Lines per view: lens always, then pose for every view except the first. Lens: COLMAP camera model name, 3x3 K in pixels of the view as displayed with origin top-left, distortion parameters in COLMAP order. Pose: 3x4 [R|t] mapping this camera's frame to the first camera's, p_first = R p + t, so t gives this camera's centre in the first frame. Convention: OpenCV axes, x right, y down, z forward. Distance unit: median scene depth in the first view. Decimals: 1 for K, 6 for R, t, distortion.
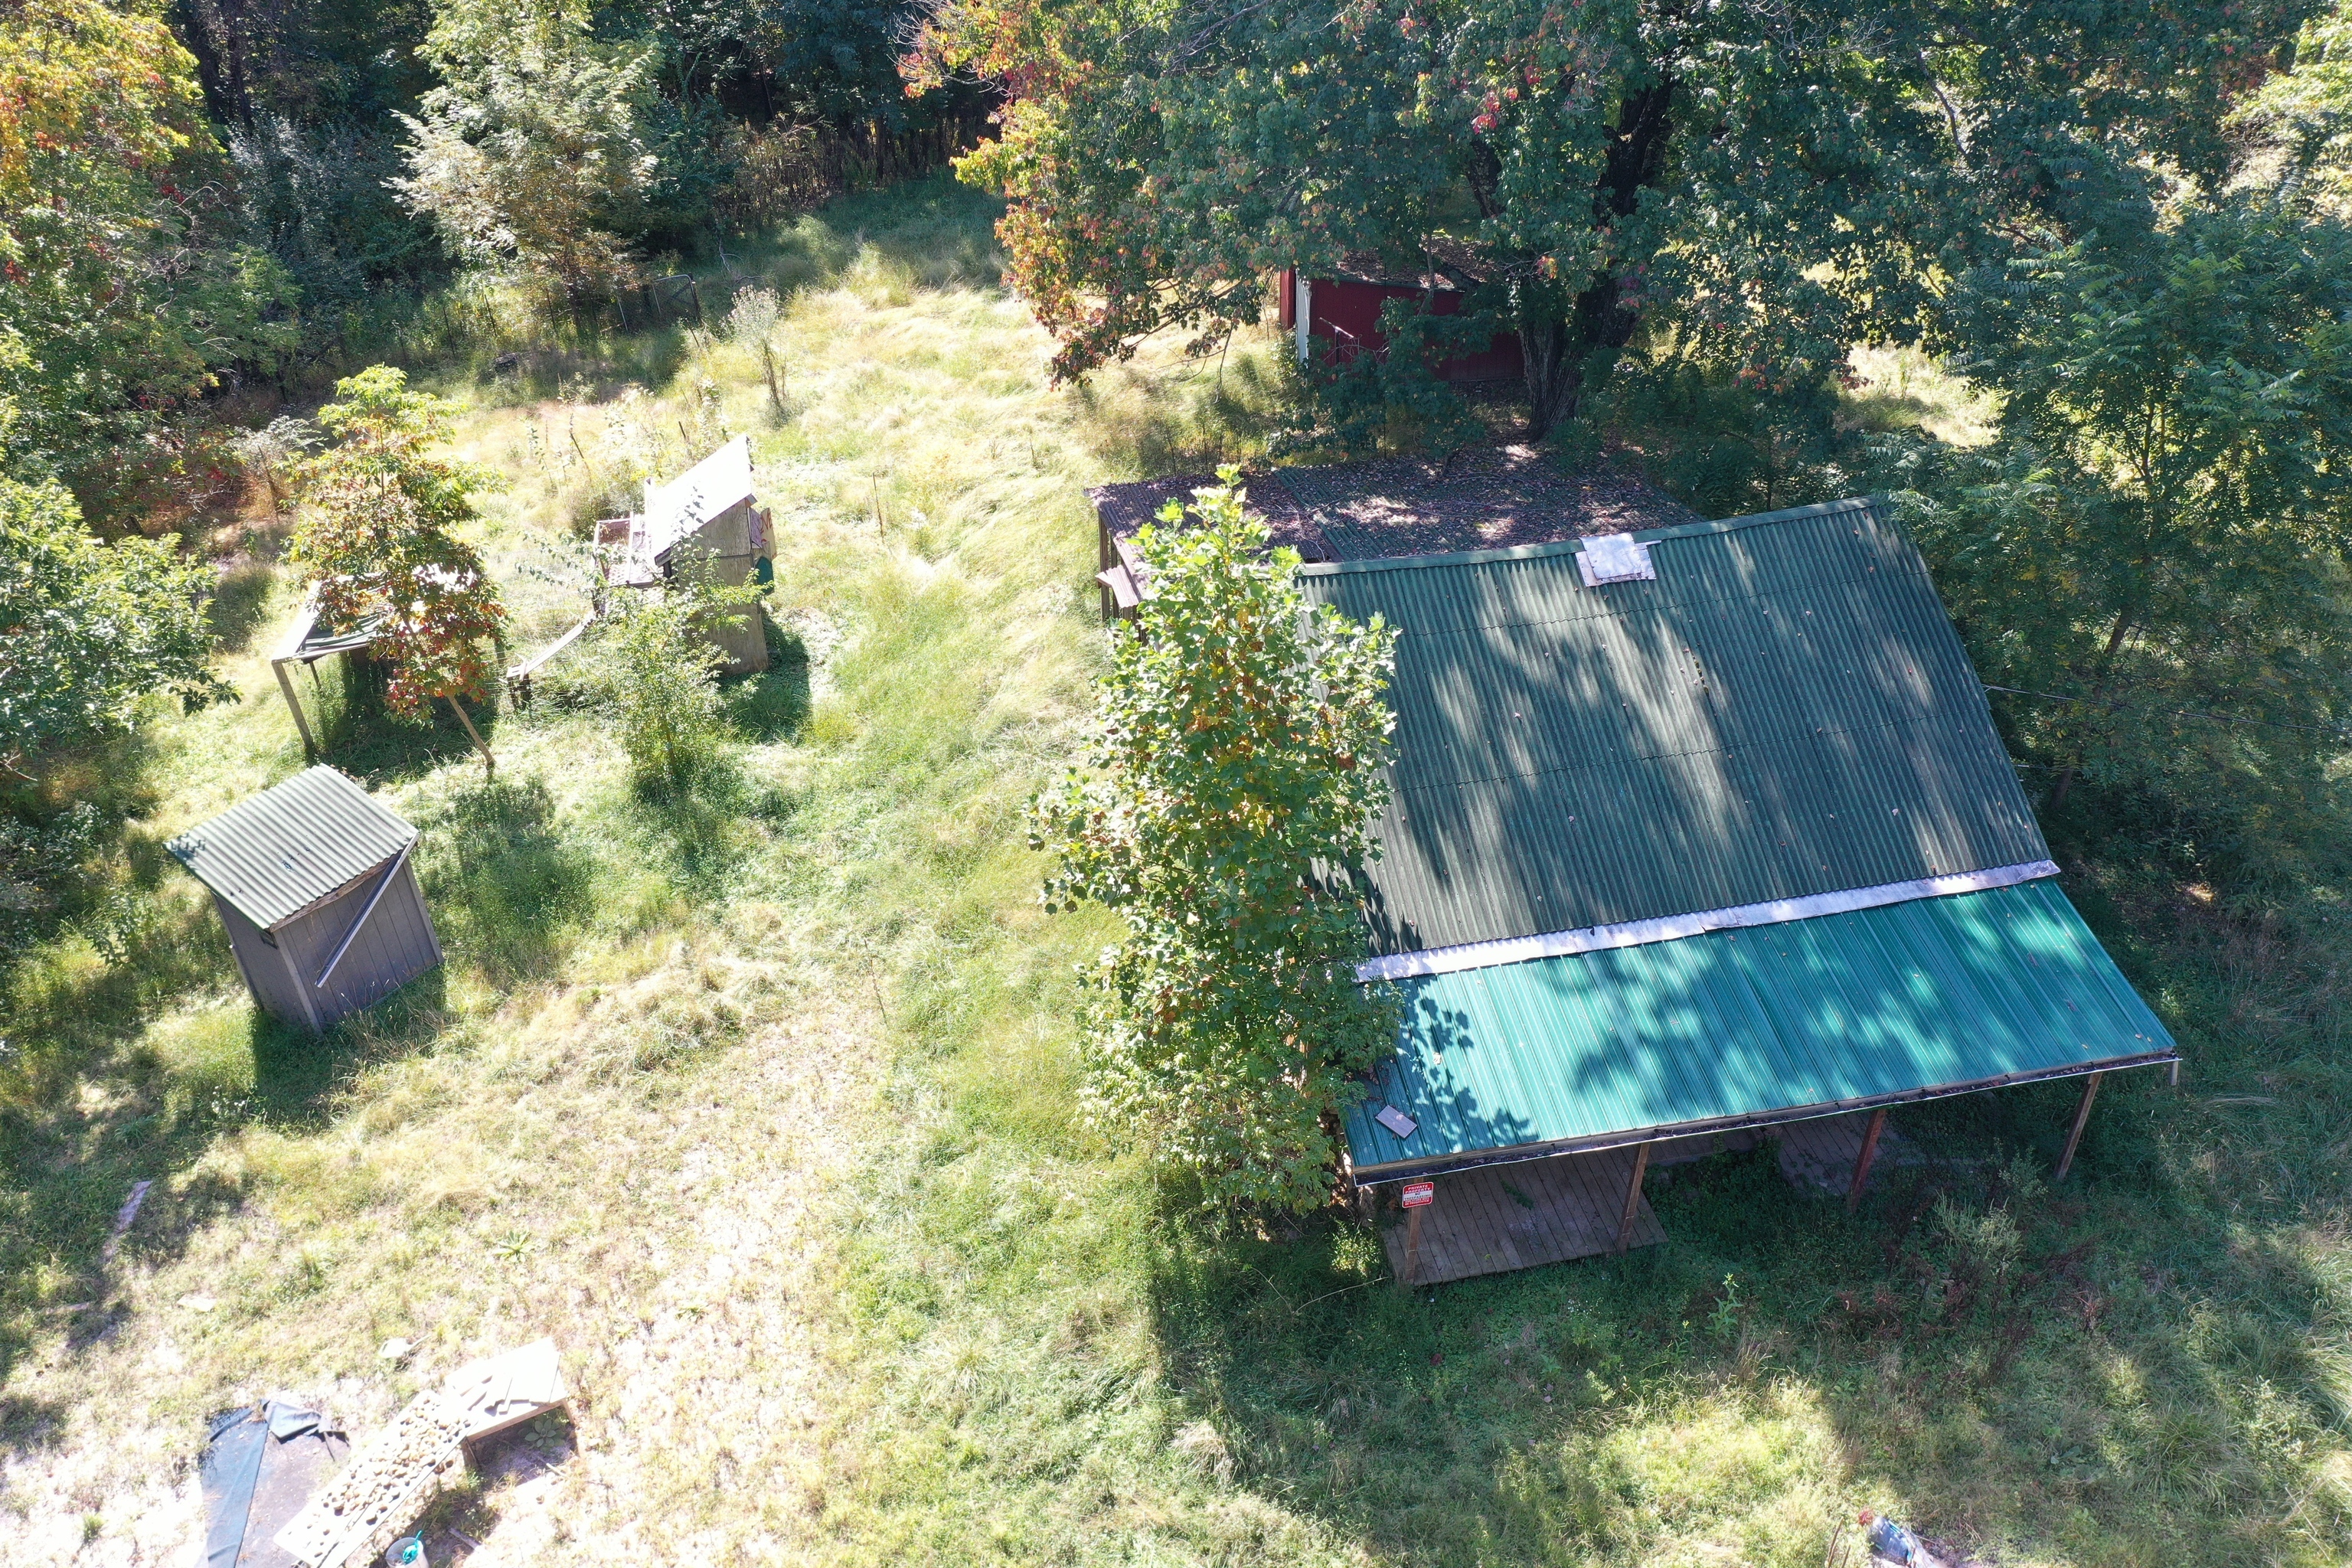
lens RADIAL K [[1864.8, 0, 1189.1], [0, 1864.8, 789.2], [0, 0, 1]] dist [0.011409, 0.003759]
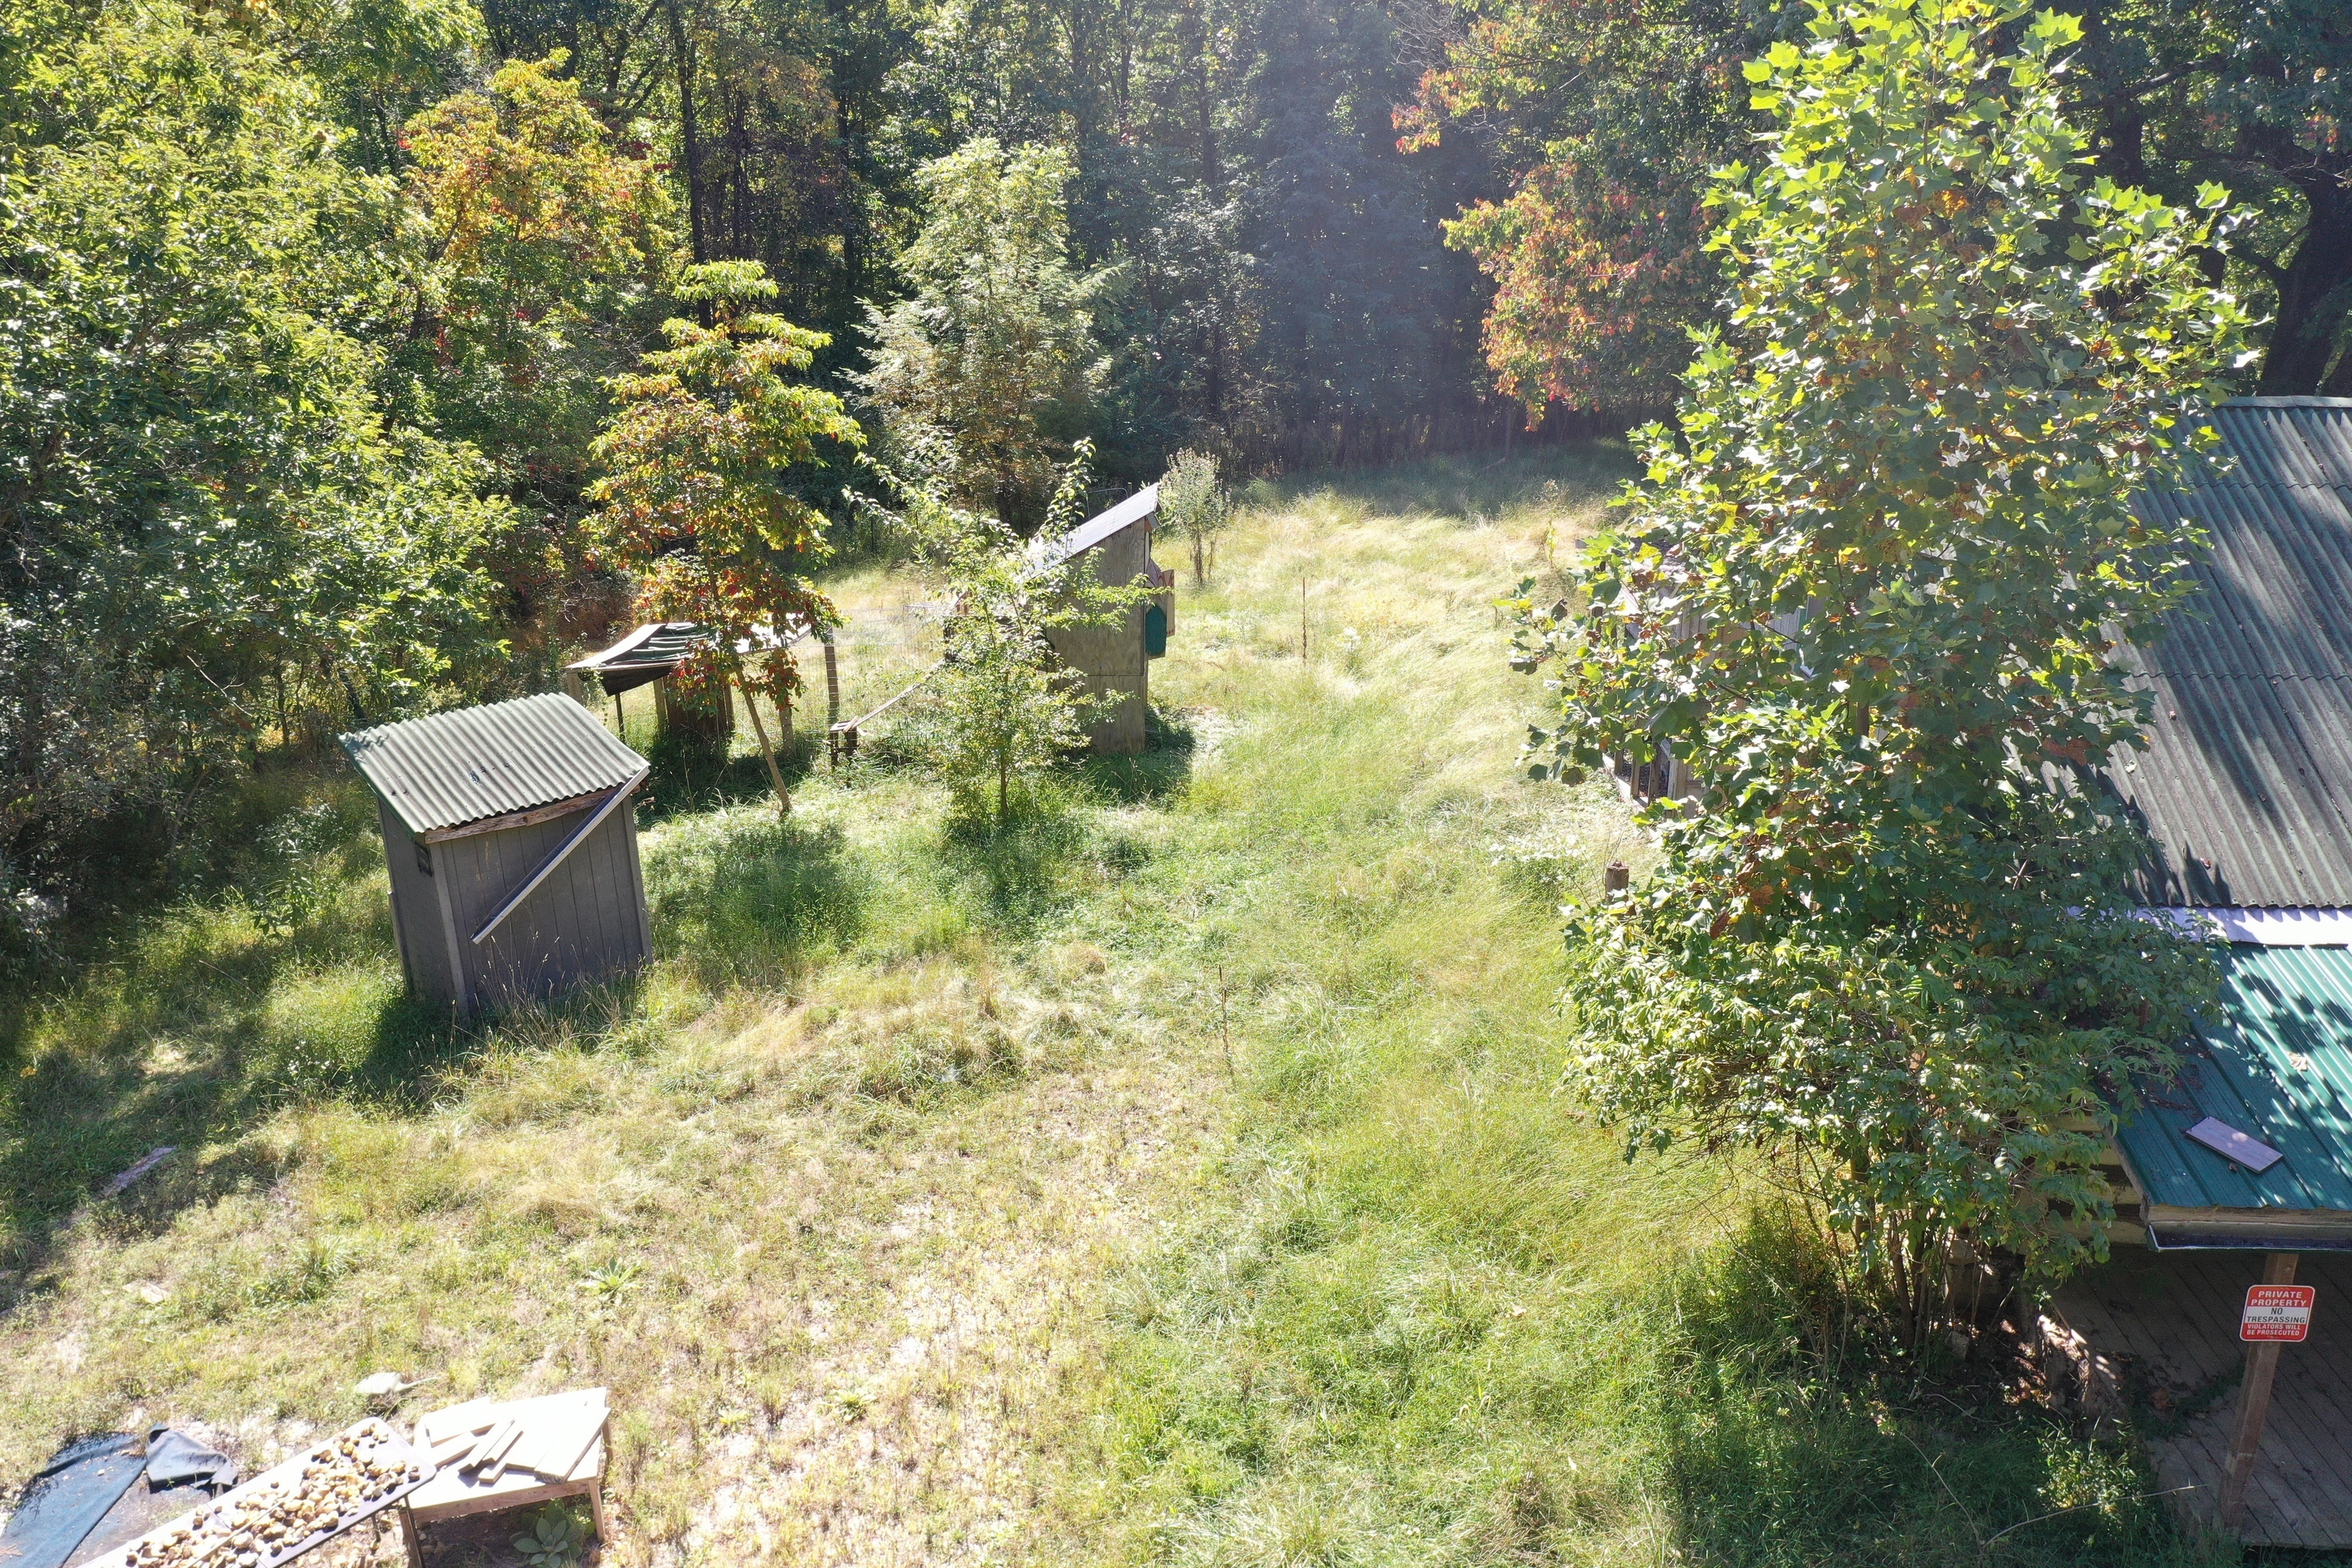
lens RADIAL K [[1869.8, 0, 1187.0], [0, 1869.8, 791.0], [0, 0, 1]] dist [0.015479, -0.004883]
pose [[0.971474, 0.080108, -0.223207, -0.045892], [-0.138084, 0.956285, -0.257782, 0.219464], [0.192799, 0.281250, 0.940068, 0.394410]]
